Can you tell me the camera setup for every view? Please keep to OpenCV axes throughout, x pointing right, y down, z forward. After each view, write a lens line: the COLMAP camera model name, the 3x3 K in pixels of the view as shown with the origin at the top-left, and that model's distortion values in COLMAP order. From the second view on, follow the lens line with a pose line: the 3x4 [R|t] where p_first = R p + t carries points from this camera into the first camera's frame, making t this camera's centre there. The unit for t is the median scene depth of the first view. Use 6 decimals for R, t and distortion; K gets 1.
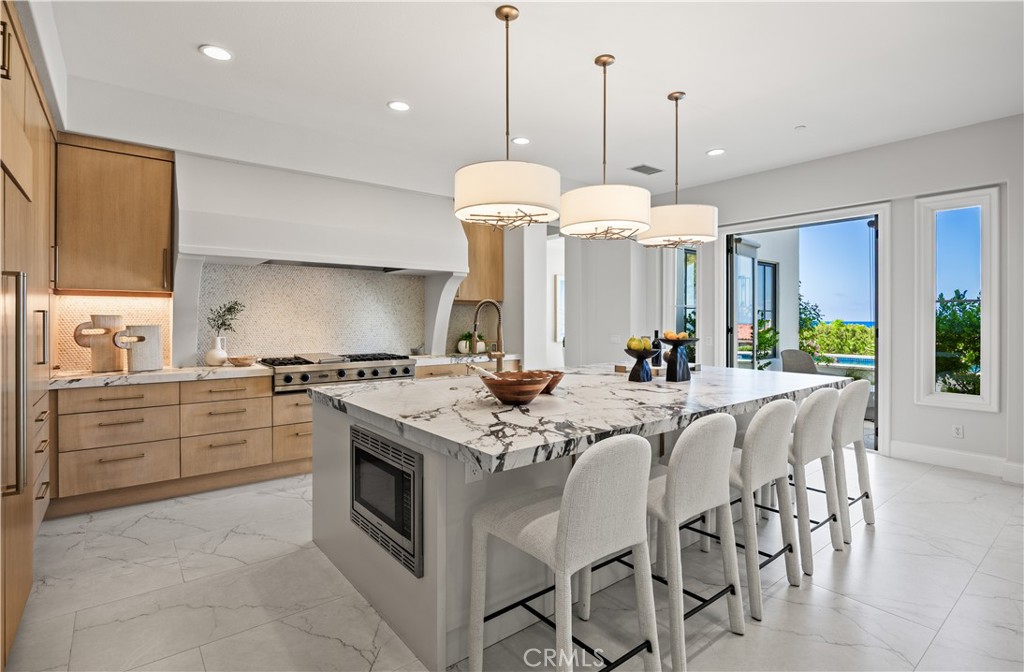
lens RADIAL K [[486.3, 0, 500.9], [0, 486.3, 320.6], [0, 0, 1]] dist [-0.010005, 0.000379]
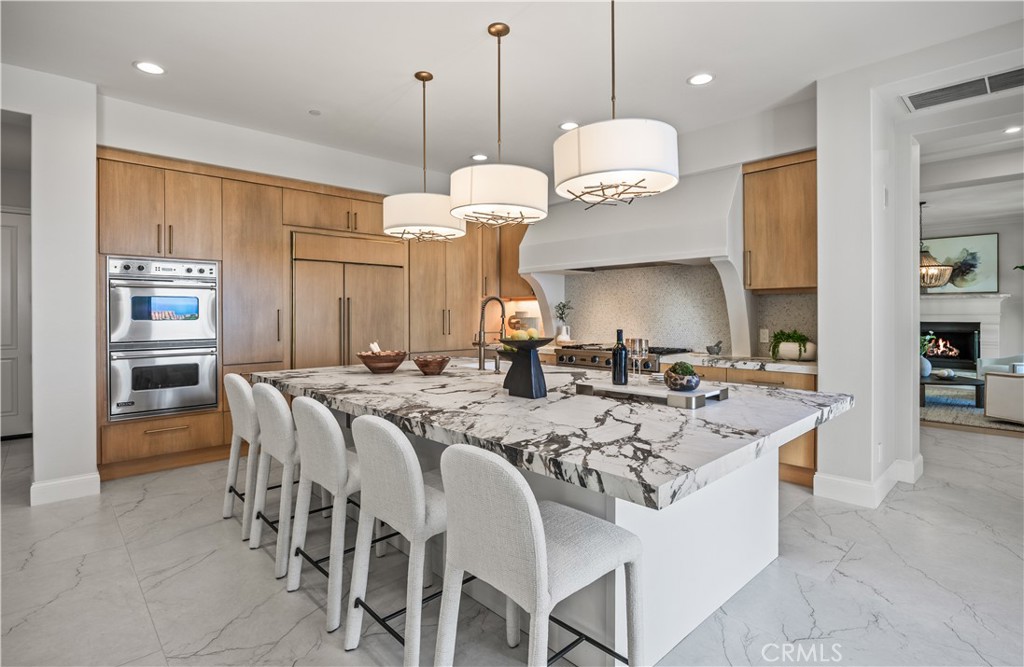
lens RADIAL K [[491.9, 0, 492.0], [0, 491.9, 314.1], [0, 0, 1]] dist [-0.004295, -0.000456]
pose [[0.103103, 0.000512, -0.994671, 0.964480], [-0.002066, 0.999998, 0.000301, -0.001399], [0.994669, 0.002024, 0.103103, 0.732887]]
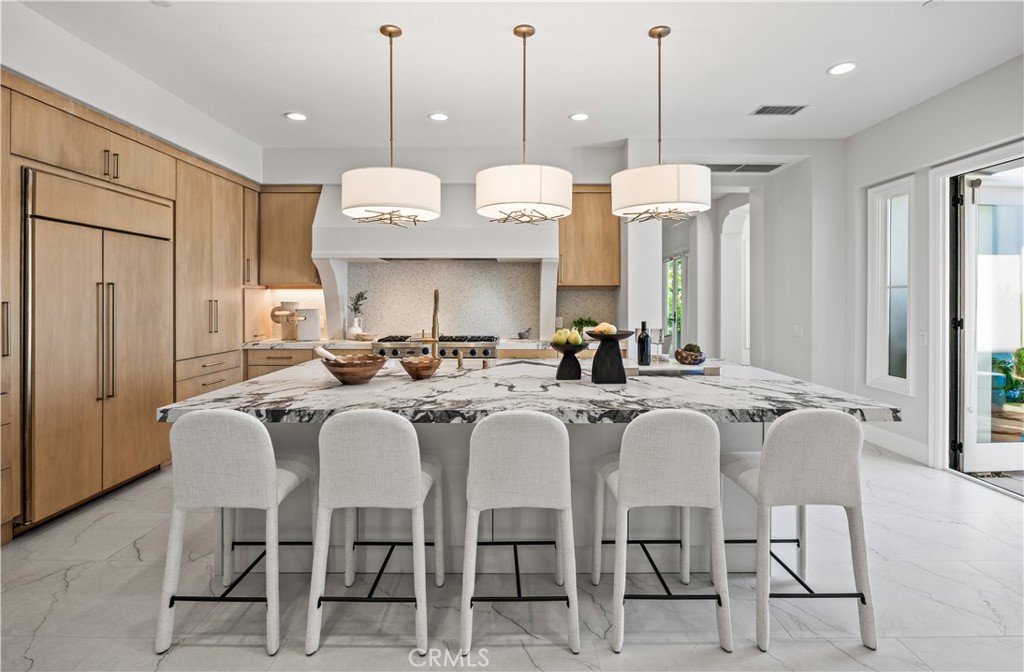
lens RADIAL K [[507.8, 0, 530.9], [0, 507.8, 300.6], [0, 0, 1]] dist [-0.017047, 0.000682]
pose [[0.795254, 0.000618, -0.606276, 0.708416], [-0.001920, 0.999997, -0.001499, -0.014101], [0.606273, 0.002356, 0.795253, 0.206444]]
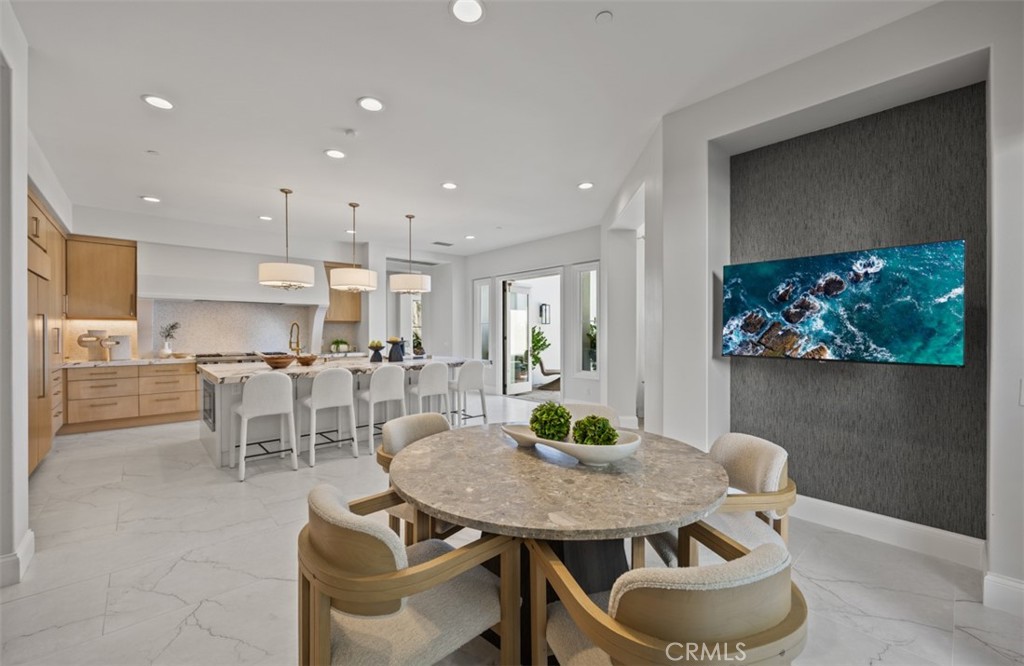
lens RADIAL K [[399.6, 0, 508.0], [0, 399.6, 333.6], [0, 0, 1]] dist [-0.003893, 0.000028]
pose [[0.997628, -0.003870, 0.068733, 0.647210], [0.003862, 0.999993, 0.000256, 0.007721], [-0.068734, 0.000010, 0.997635, -0.628774]]
